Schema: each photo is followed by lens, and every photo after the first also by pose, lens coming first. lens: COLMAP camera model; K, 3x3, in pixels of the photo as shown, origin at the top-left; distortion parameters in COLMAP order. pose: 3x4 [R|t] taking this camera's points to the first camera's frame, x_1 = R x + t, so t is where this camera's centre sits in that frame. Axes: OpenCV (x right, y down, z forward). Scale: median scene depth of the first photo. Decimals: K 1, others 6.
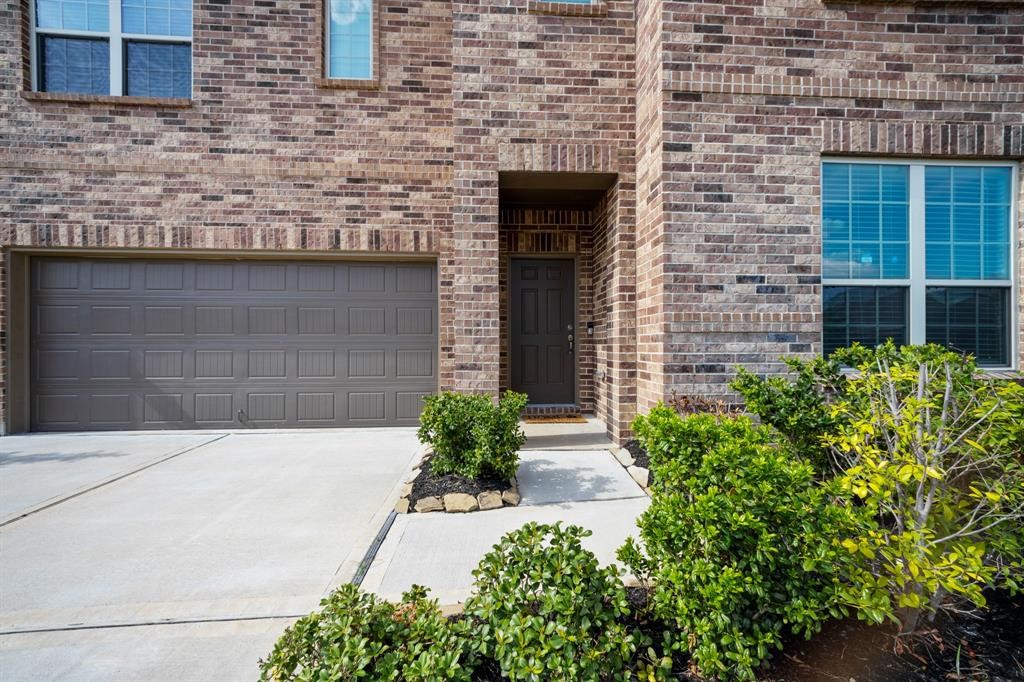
lens RADIAL K [[398.8, 0, 513.4], [0, 398.8, 336.1], [0, 0, 1]] dist [-0.000134, 0.000037]
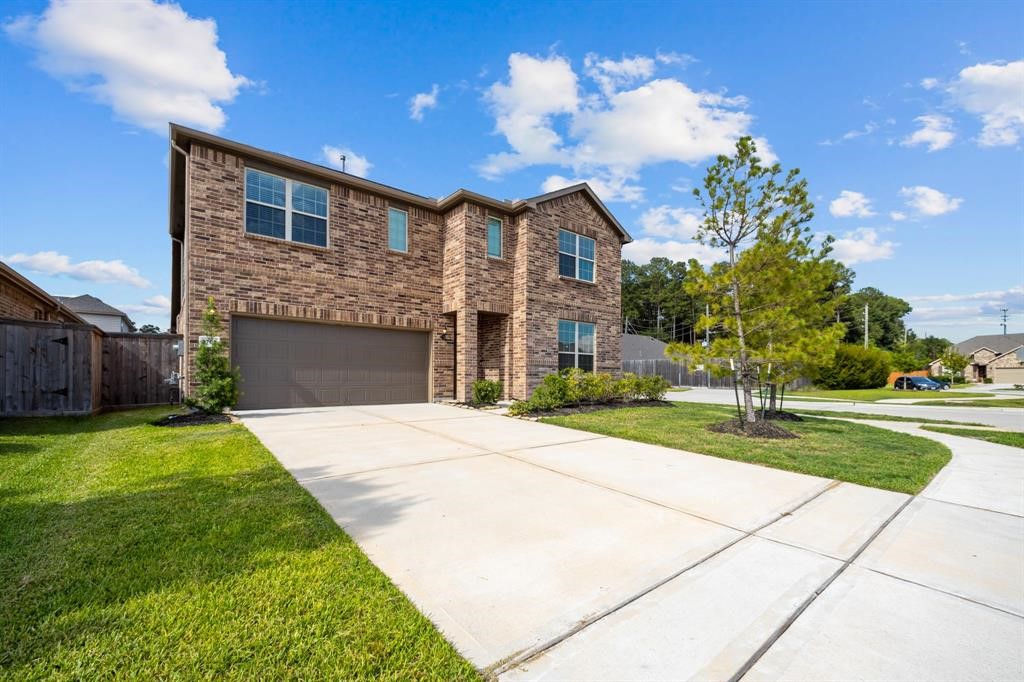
lens RADIAL K [[398.8, 0, 513.4], [0, 398.8, 336.1], [0, 0, 1]] dist [-0.000134, 0.000037]
pose [[0.814615, 0.065363, 0.576307, -1.239063], [-0.014454, 0.995609, -0.092488, 0.046403], [-0.579821, 0.067013, 0.811983, -1.285422]]
